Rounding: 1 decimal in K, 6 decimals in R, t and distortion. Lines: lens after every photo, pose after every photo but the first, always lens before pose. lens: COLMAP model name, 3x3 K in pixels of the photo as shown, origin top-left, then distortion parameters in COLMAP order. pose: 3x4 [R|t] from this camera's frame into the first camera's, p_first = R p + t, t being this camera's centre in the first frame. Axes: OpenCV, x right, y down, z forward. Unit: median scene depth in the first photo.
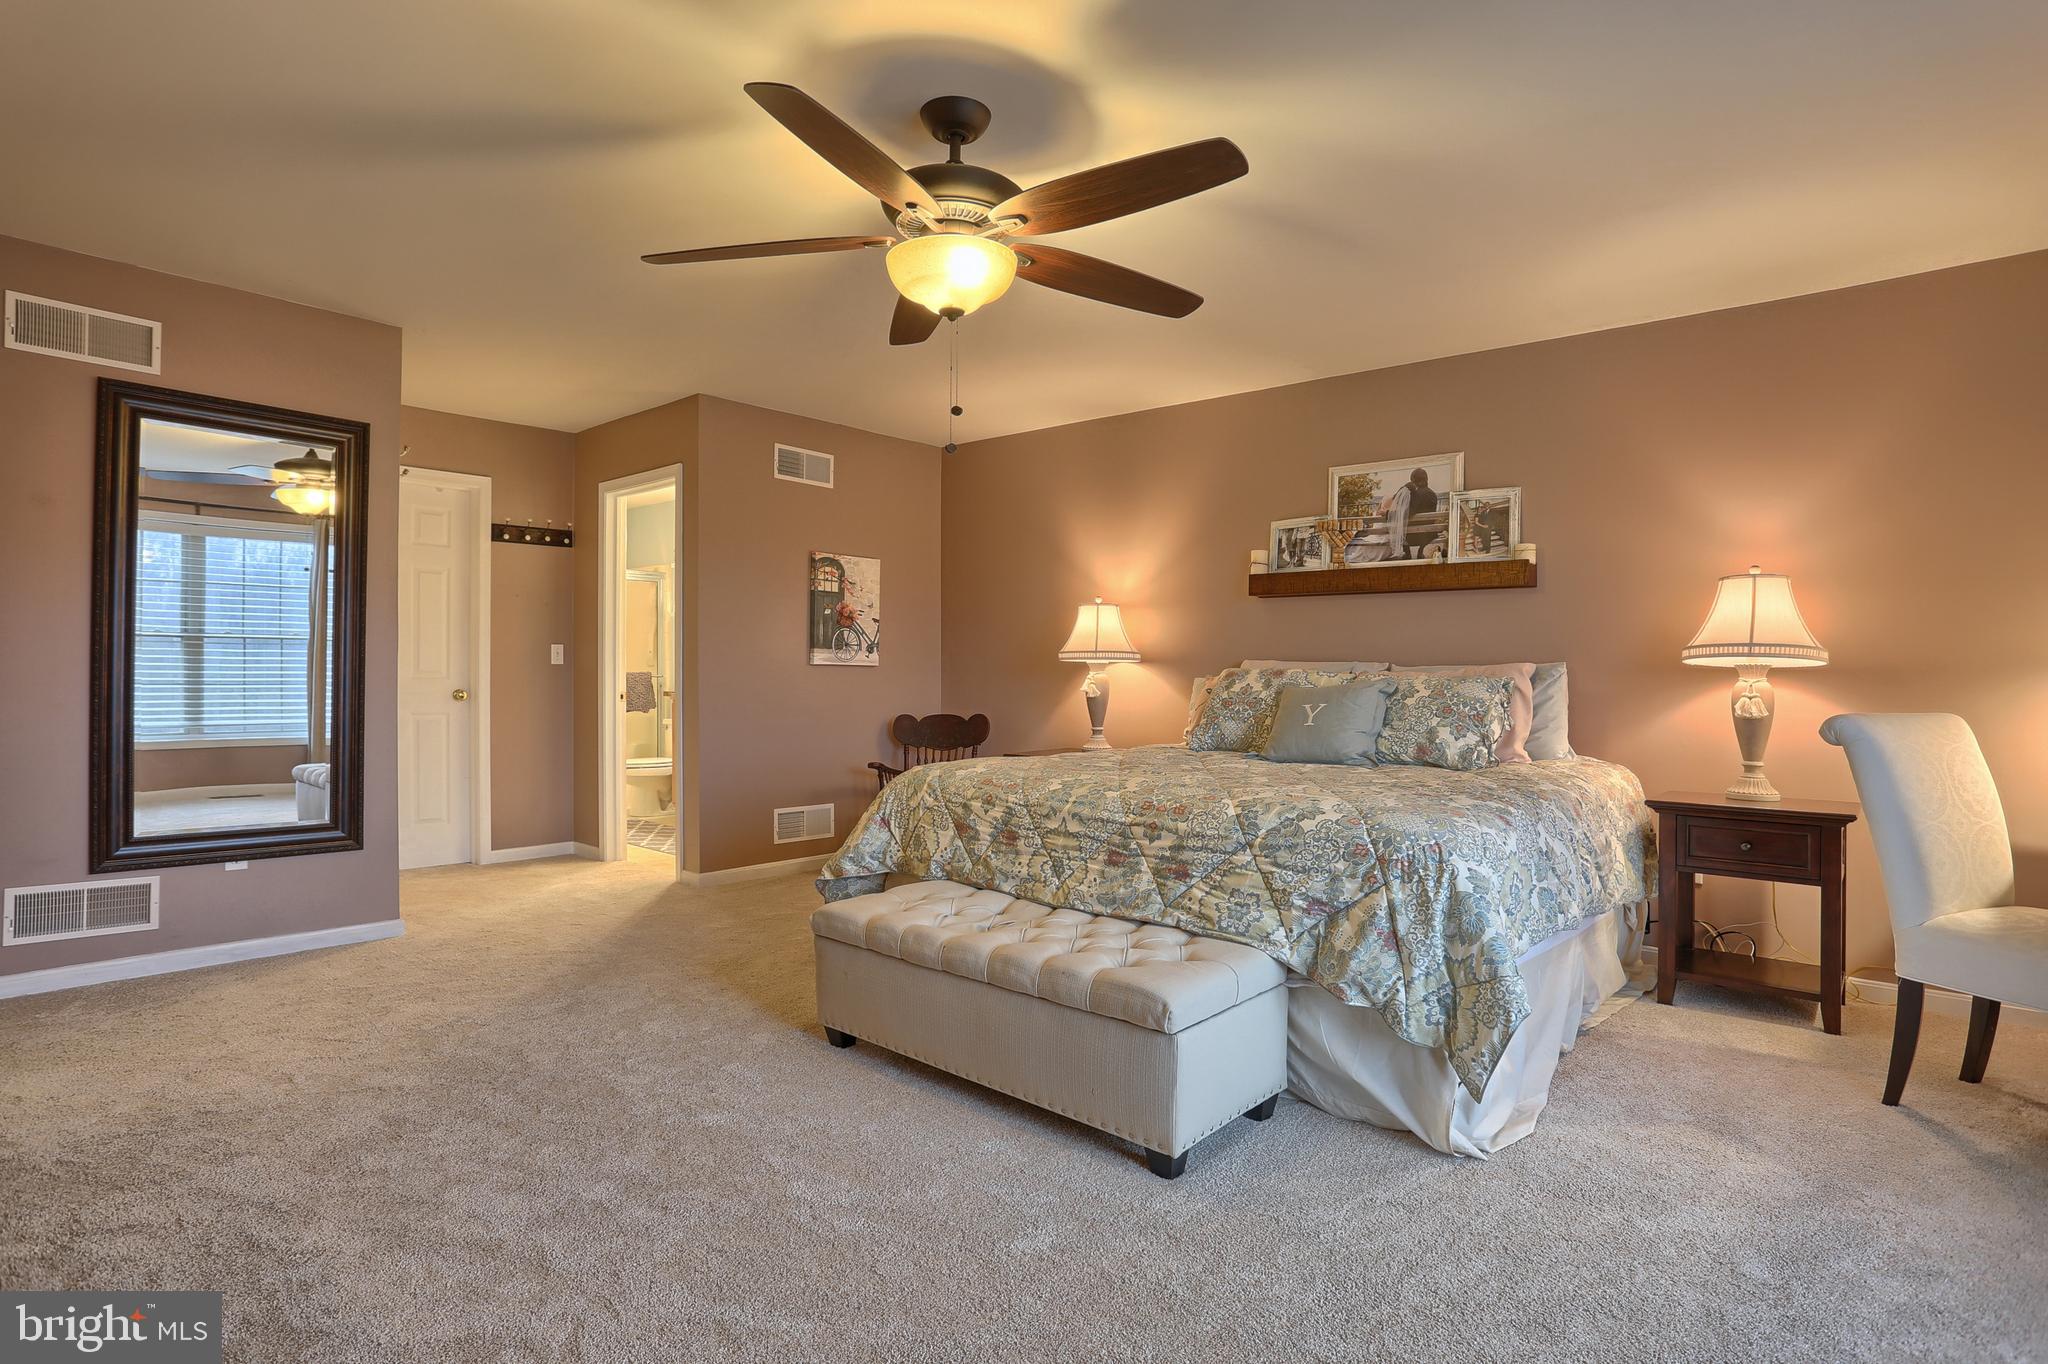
lens RADIAL K [[1046.8, 0, 1024.0], [0, 1046.8, 682.0], [0, 0, 1]] dist [-0.079194, 0.000110]
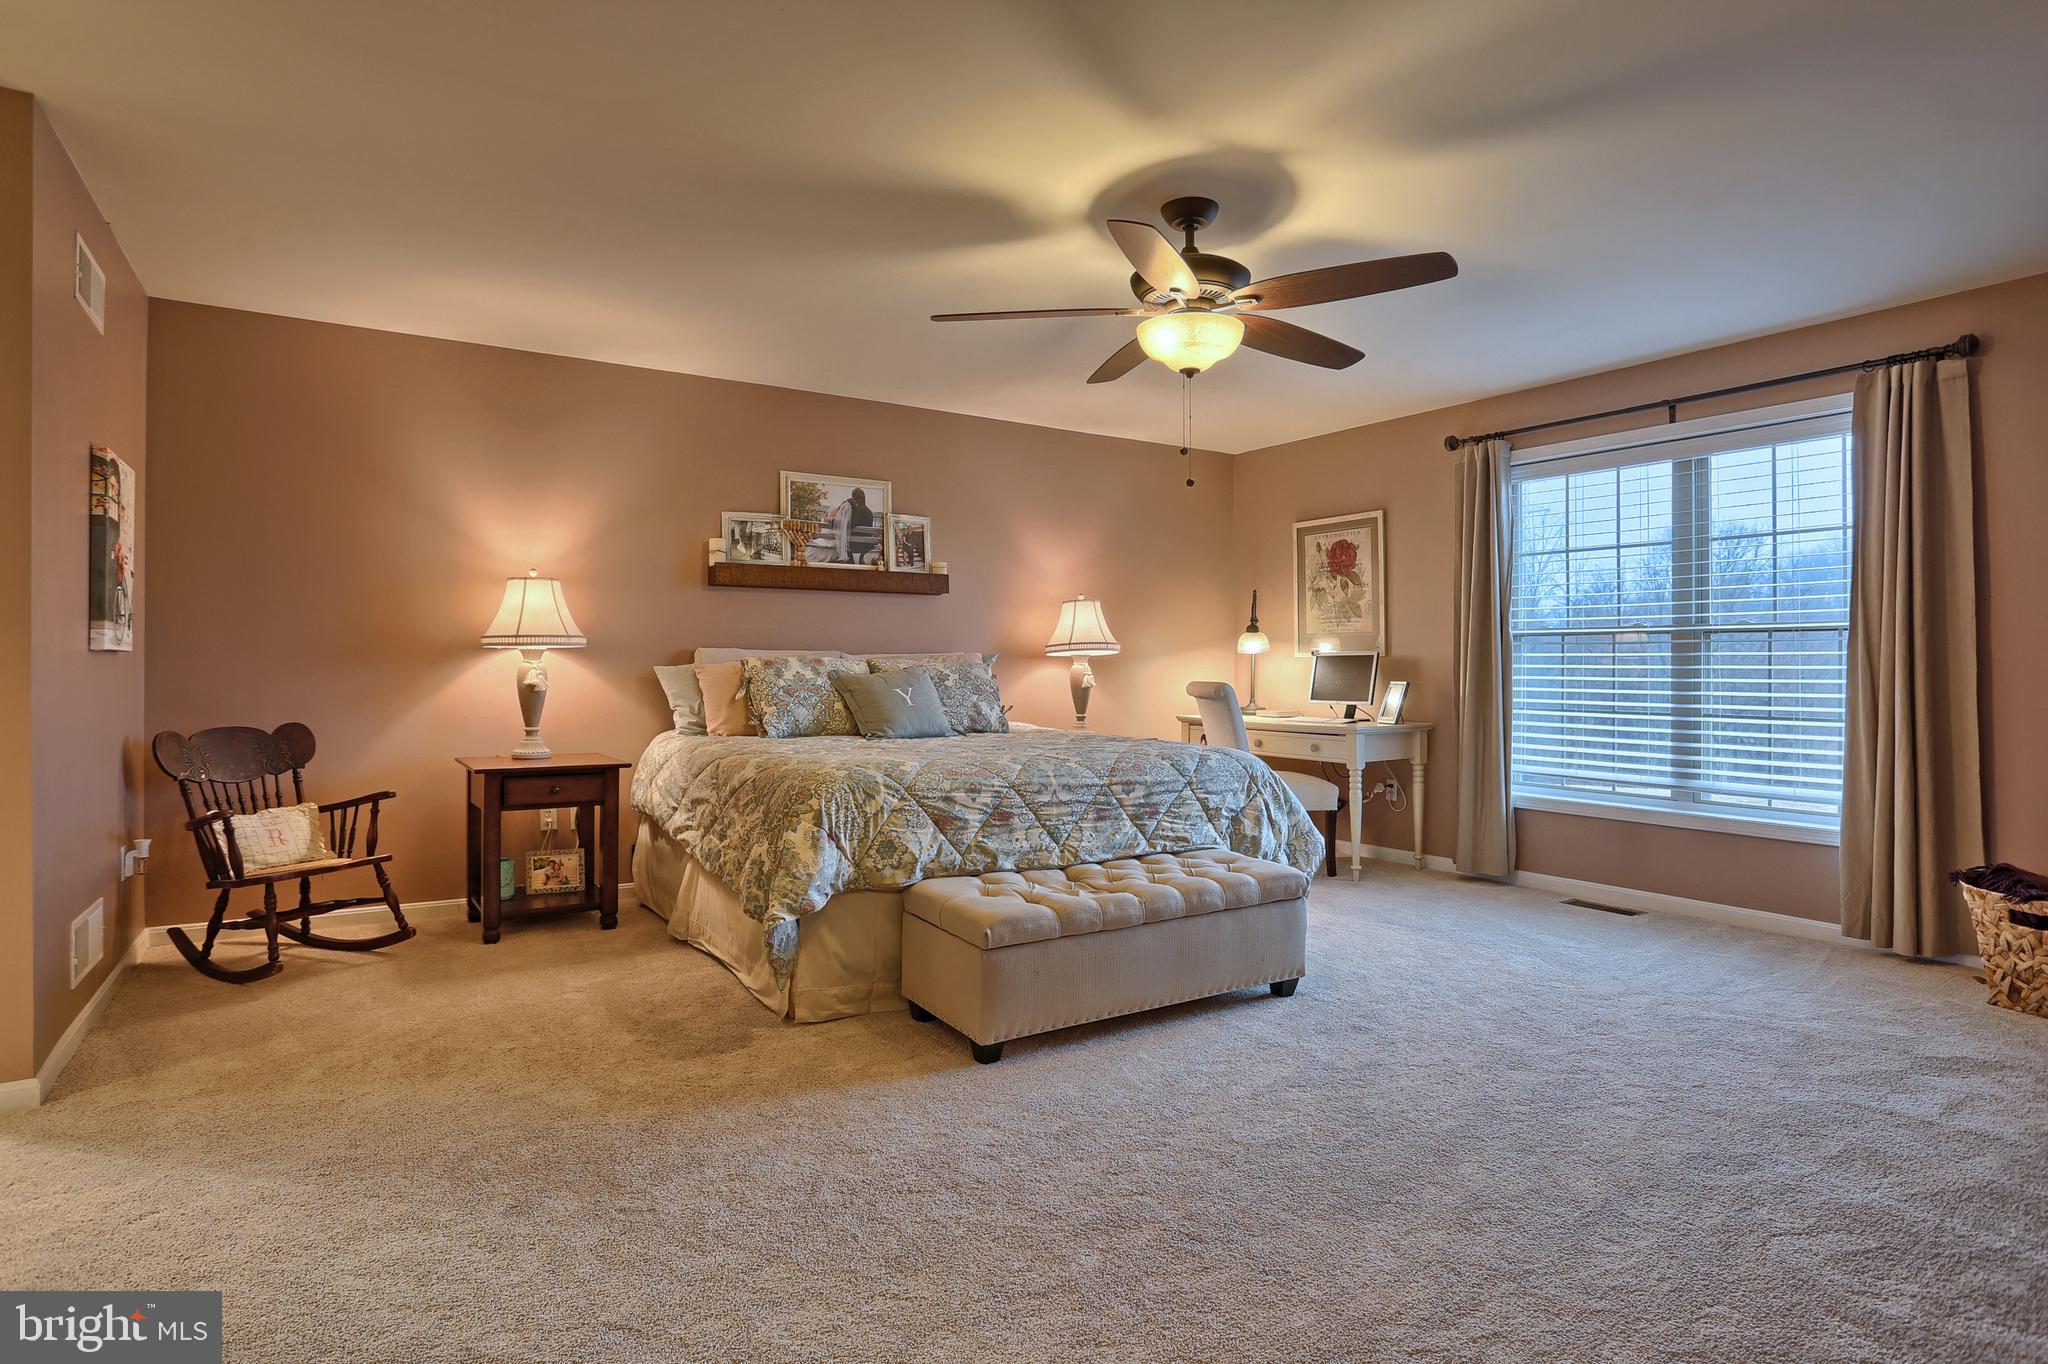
lens RADIAL K [[1074.7, 0, 1026.8], [0, 1074.7, 654.1], [0, 0, 1]] dist [-0.048953, 0.000187]
pose [[0.278401, -0.001607, 0.960464, -0.890794], [0.007119, 0.999975, -0.000390, -0.016456], [-0.960439, 0.006946, 0.278405, 0.558877]]
